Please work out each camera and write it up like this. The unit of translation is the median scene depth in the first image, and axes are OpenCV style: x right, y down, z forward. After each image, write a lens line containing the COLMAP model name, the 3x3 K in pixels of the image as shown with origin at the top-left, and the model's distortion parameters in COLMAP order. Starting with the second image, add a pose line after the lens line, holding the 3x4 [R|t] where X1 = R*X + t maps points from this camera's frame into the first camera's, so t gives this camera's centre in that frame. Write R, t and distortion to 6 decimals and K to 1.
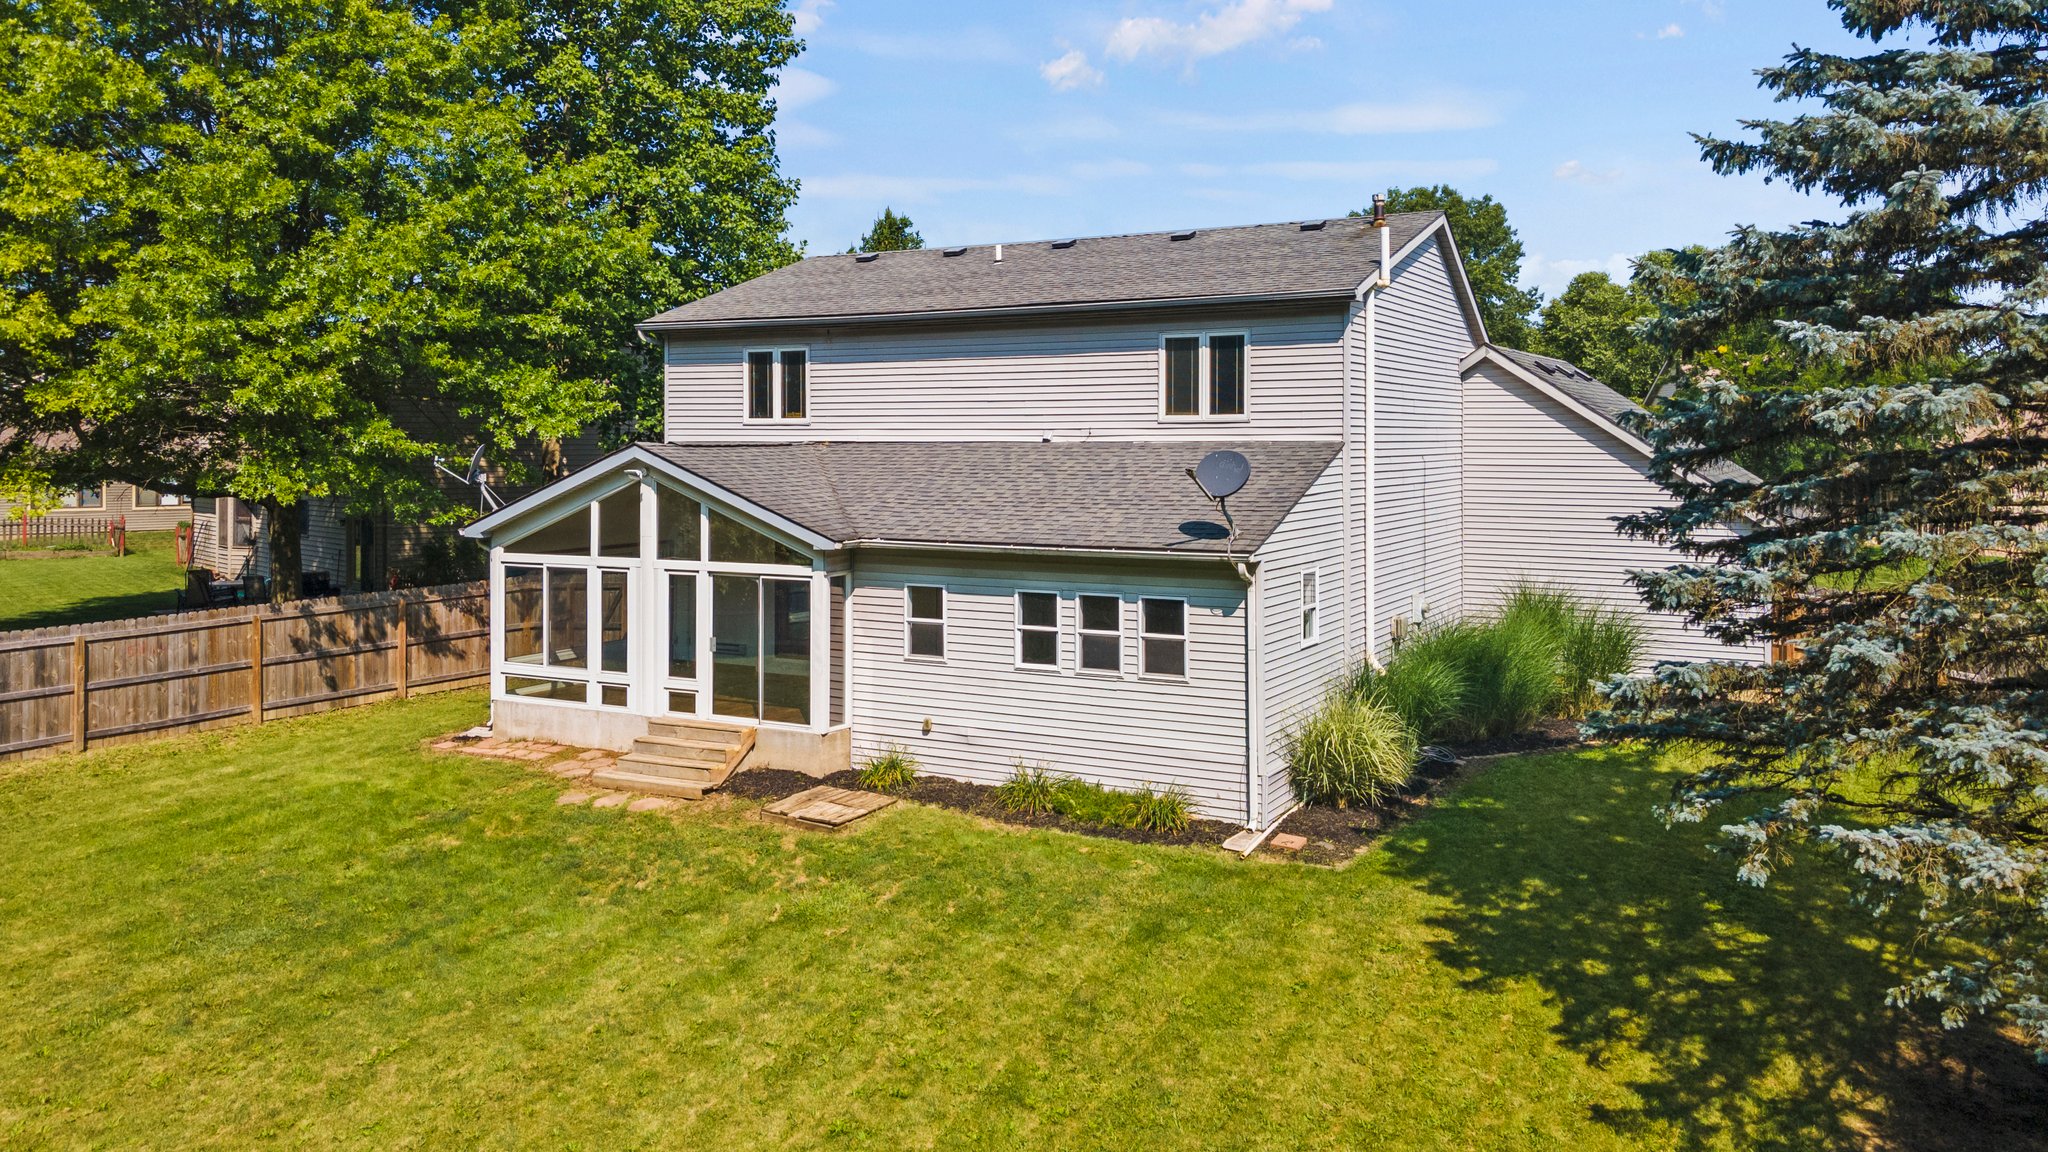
lens RADIAL K [[1533.9, 0, 1009.2], [0, 1533.9, 447.3], [0, 0, 1]] dist [0.006232, 0.058624]
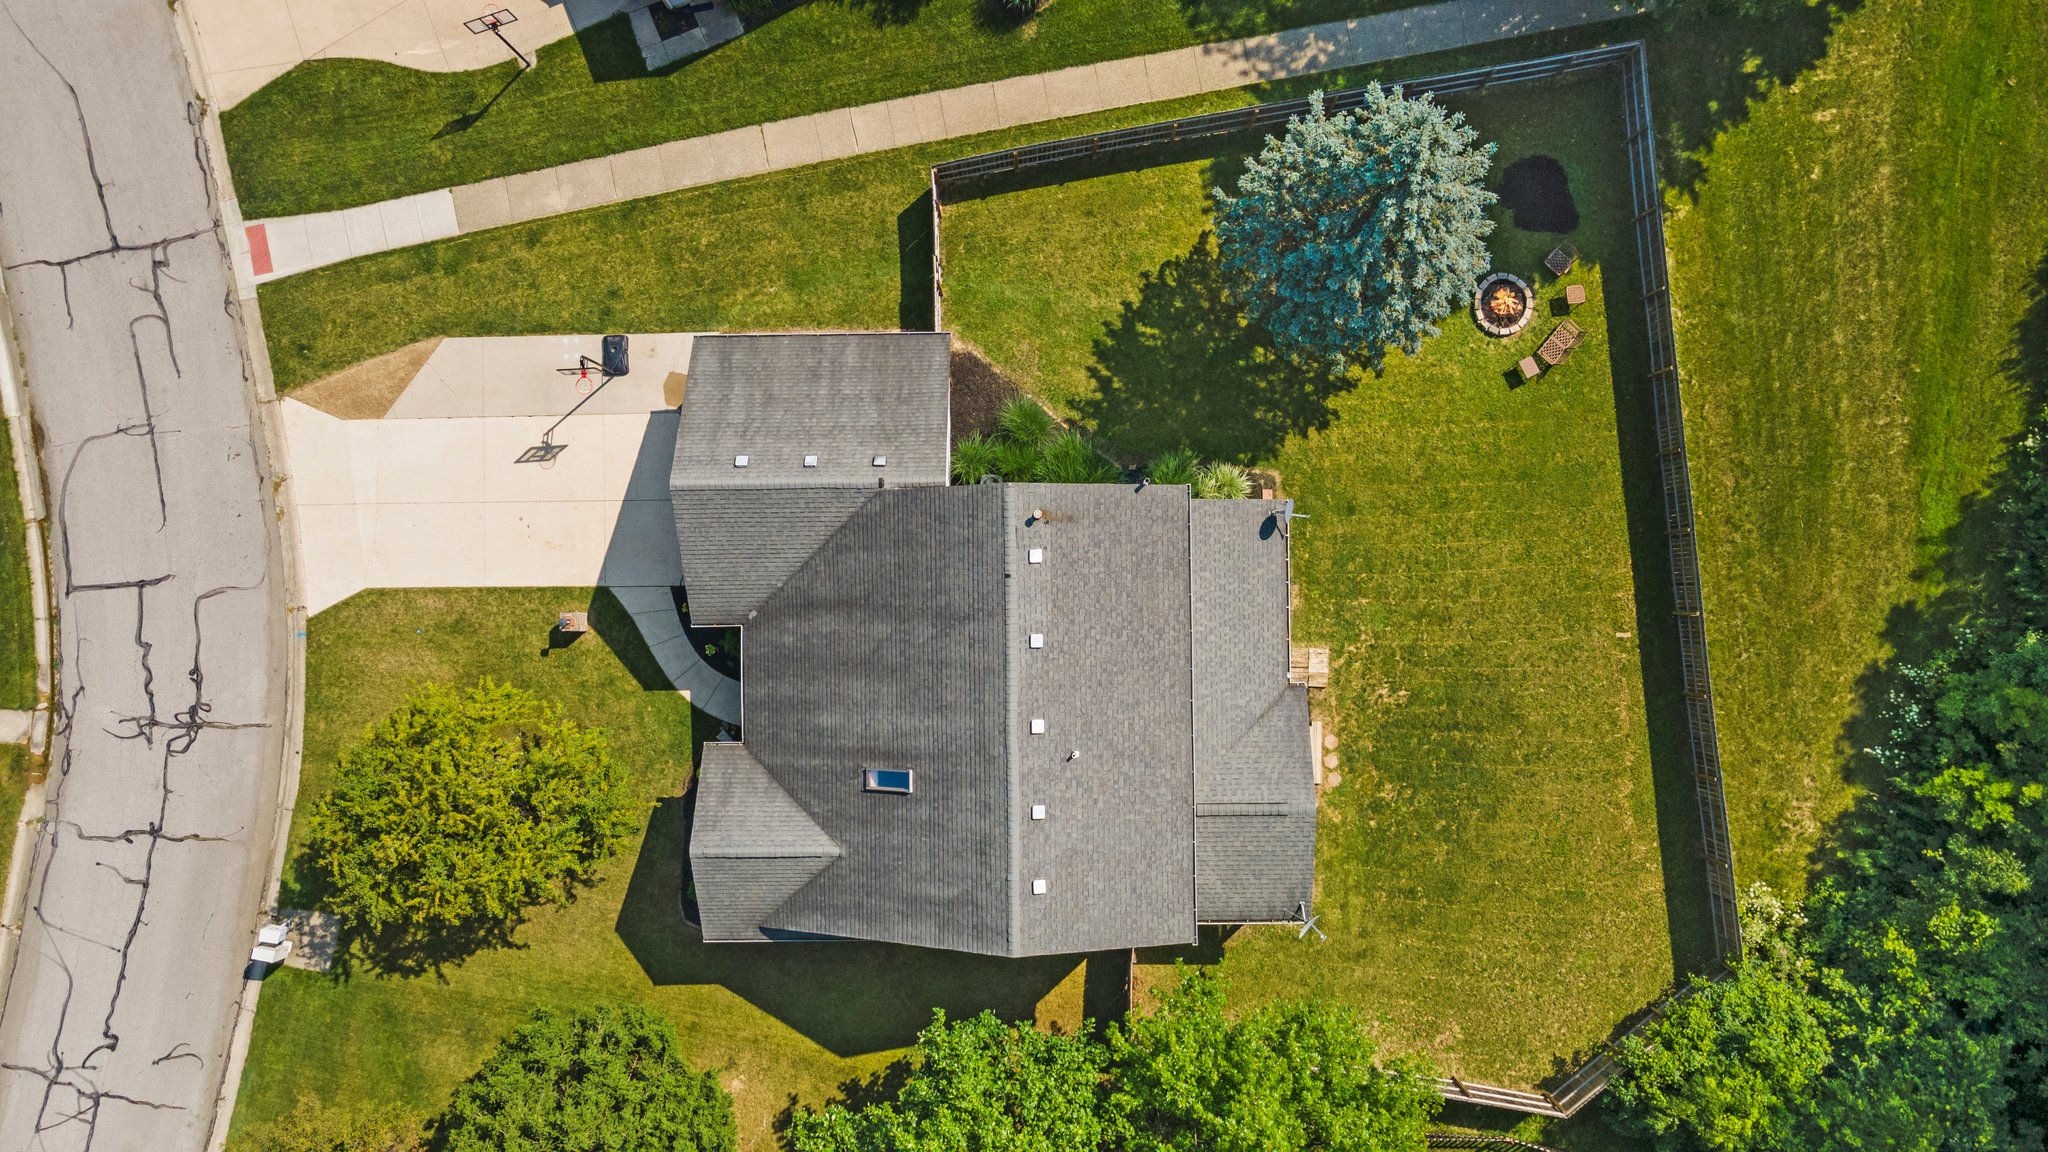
lens RADIAL K [[1495.0, 0, 1011.6], [0, 1495.0, 576.6], [0, 0, 1]] dist [0.006231, 0.061820]
pose [[-0.500158, -0.865485, 0.027874, 0.177229], [0.024169, 0.018224, 0.999542, -2.091029], [-0.865597, 0.500603, 0.011803, 1.219202]]
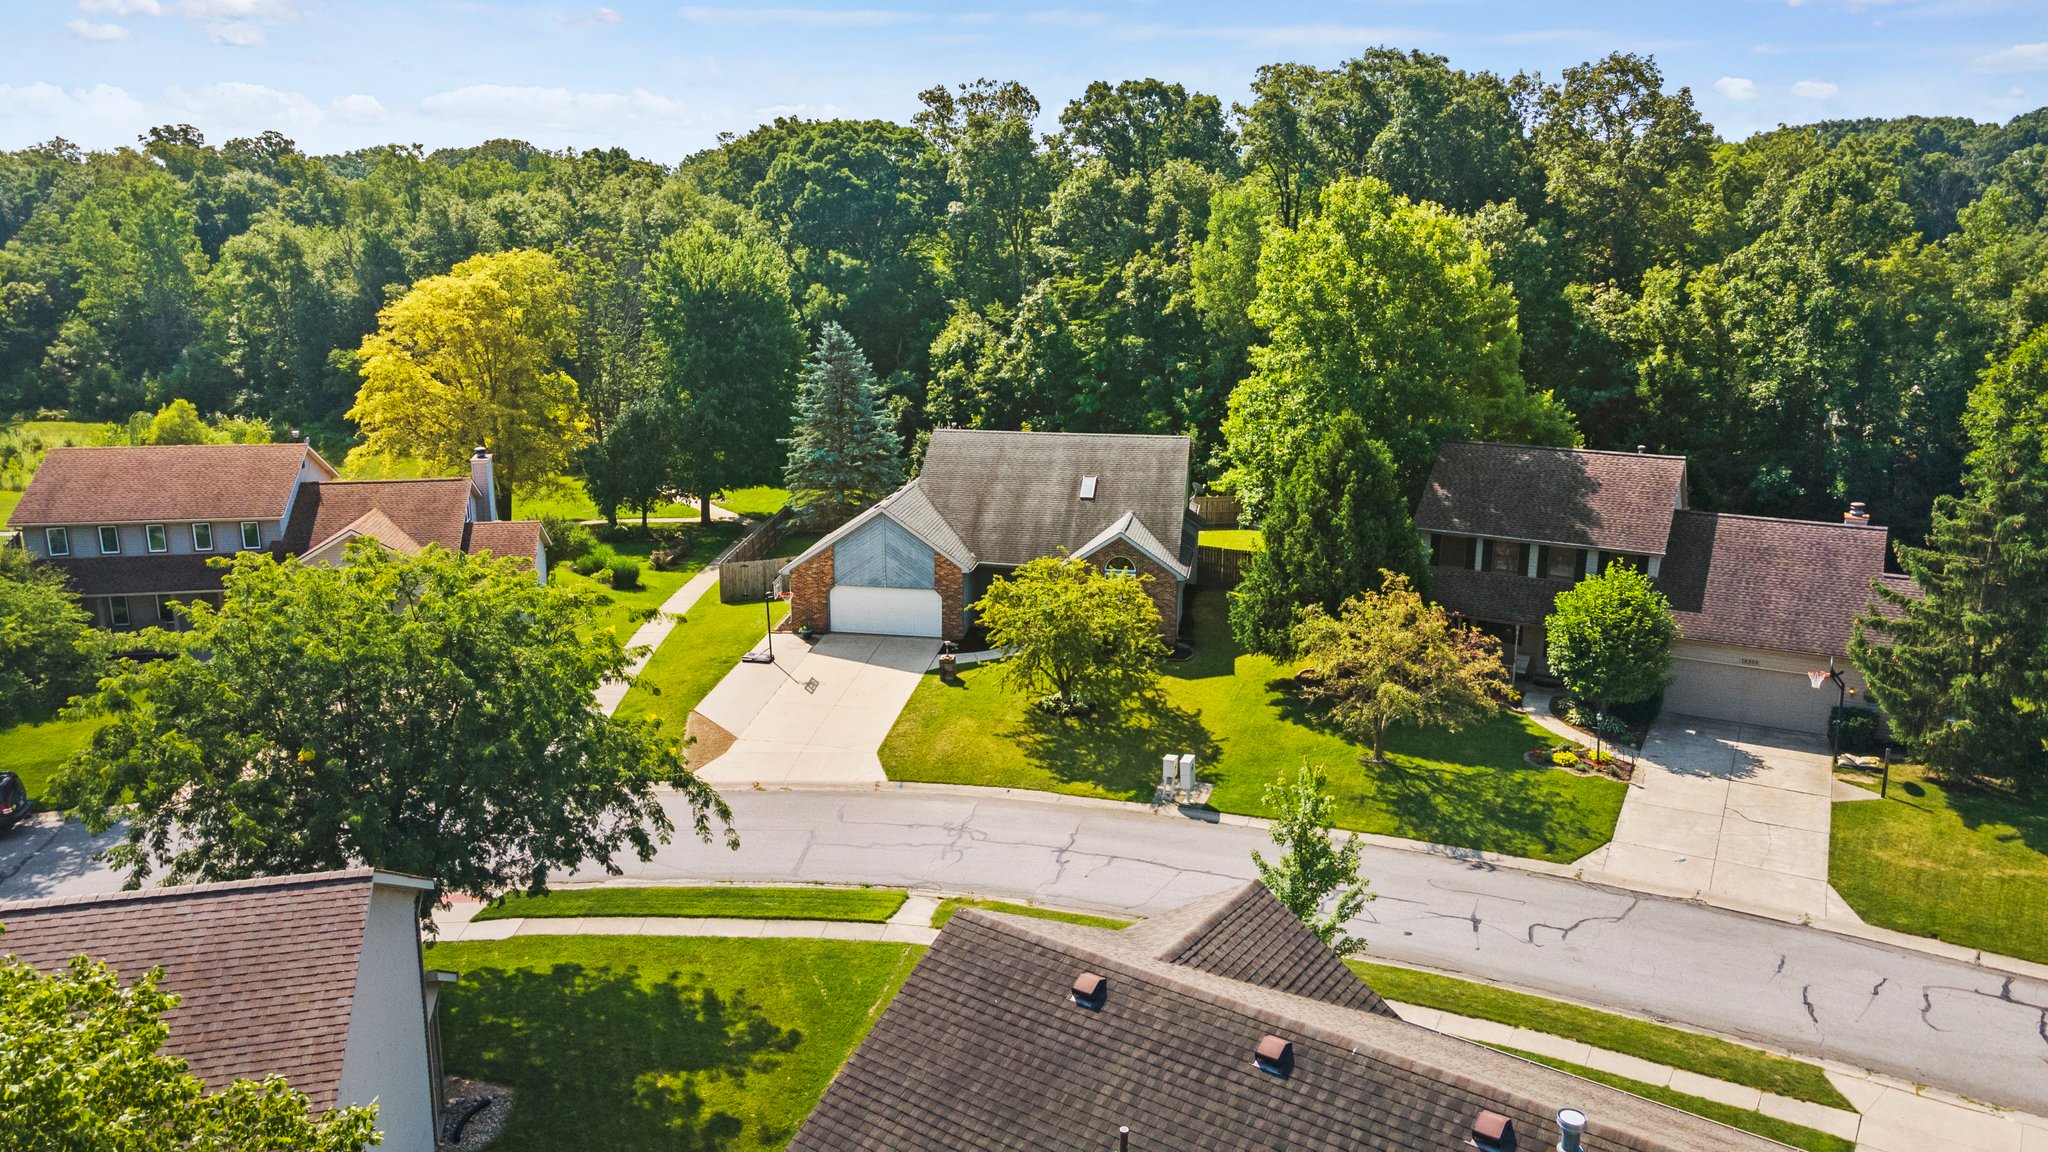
lens RADIAL K [[1484.9, 0, 1010.2], [0, 1484.9, 586.4], [0, 0, 1]] dist [0.031111, 0.003322]
pose [[-0.941955, 0.081497, -0.325696, 1.344155], [-0.002852, 0.968114, 0.250494, -0.707784], [0.335726, 0.236883, -0.911688, 4.544342]]
